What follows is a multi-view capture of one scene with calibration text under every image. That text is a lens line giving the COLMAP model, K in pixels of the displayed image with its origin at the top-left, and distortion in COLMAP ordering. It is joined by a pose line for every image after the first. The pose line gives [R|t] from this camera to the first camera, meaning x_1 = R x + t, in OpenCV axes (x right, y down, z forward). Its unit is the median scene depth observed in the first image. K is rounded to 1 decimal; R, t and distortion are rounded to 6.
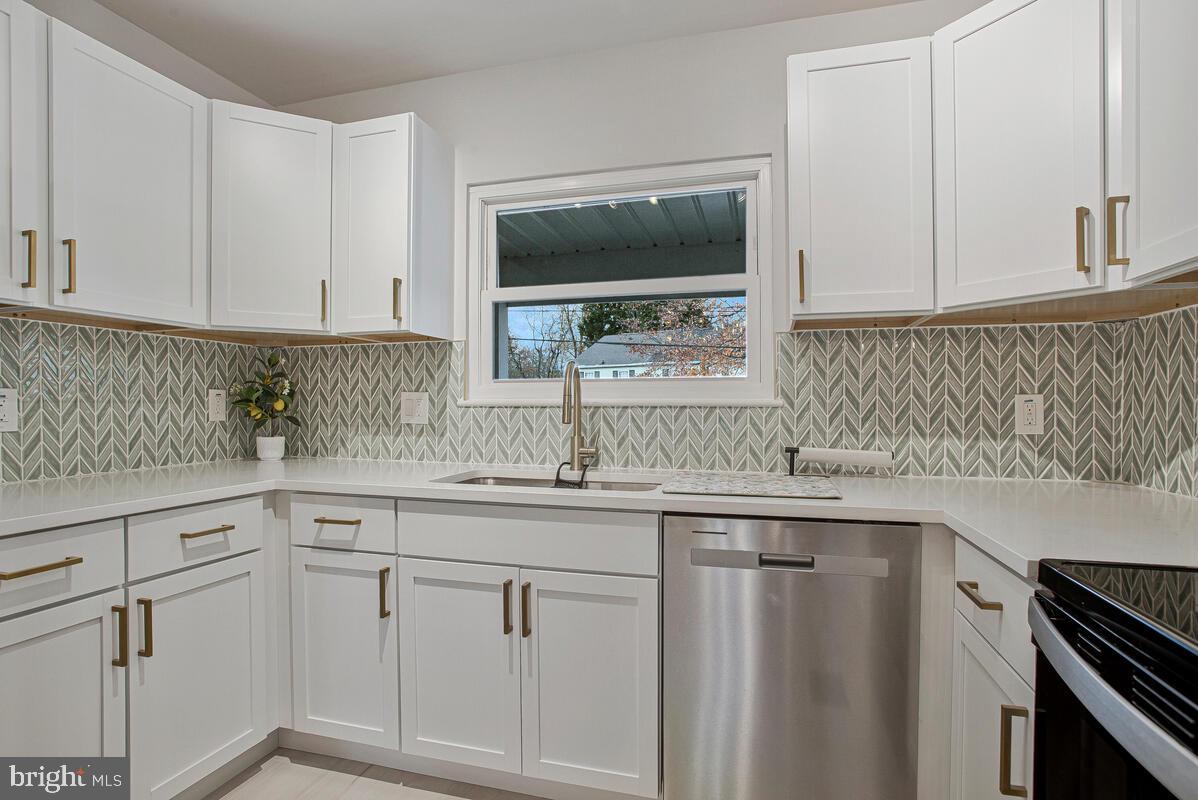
lens RADIAL K [[610.9, 0, 597.6], [0, 610.9, 403.1], [0, 0, 1]] dist [-0.044781, 0.001933]
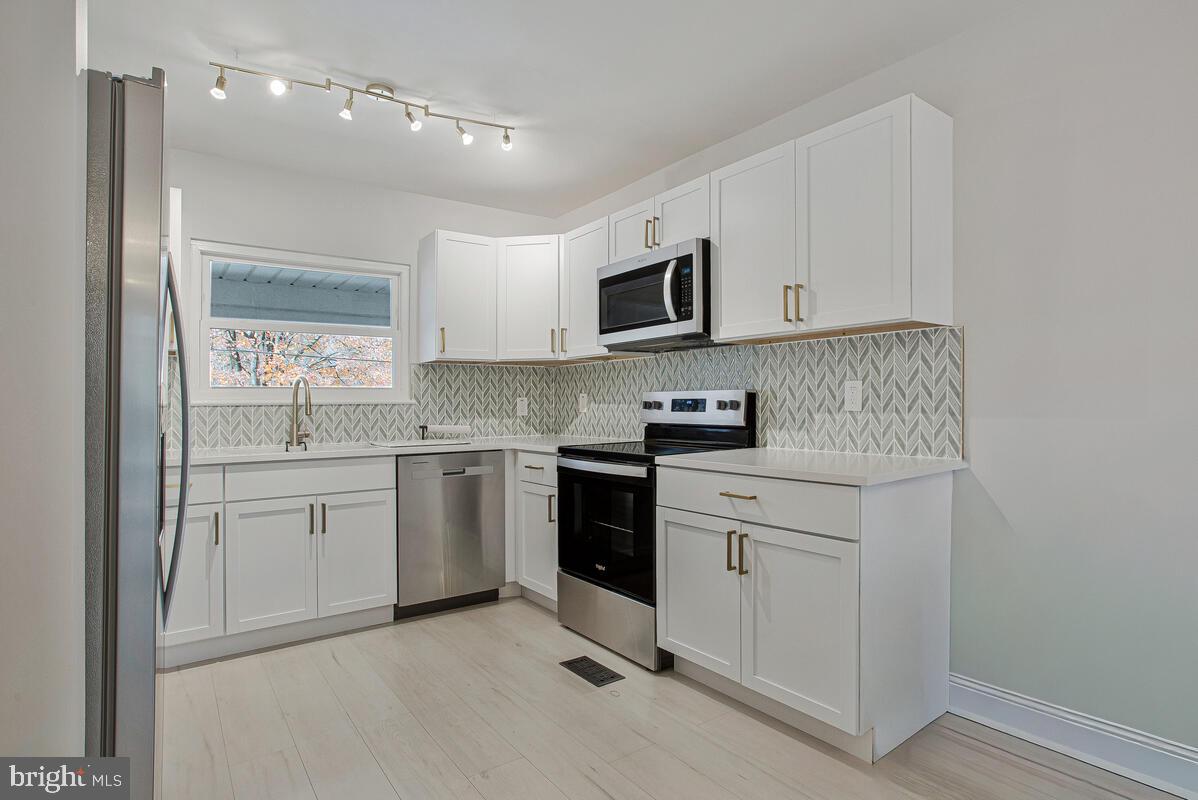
lens RADIAL K [[610.9, 0, 600.2], [0, 610.9, 399.7], [0, 0, 1]] dist [-0.044781, 0.001933]
pose [[0.624364, -0.001252, 0.781132, -0.879773], [0.010003, 0.999930, -0.006393, 0.011397], [-0.781069, 0.011805, 0.624333, -0.656080]]
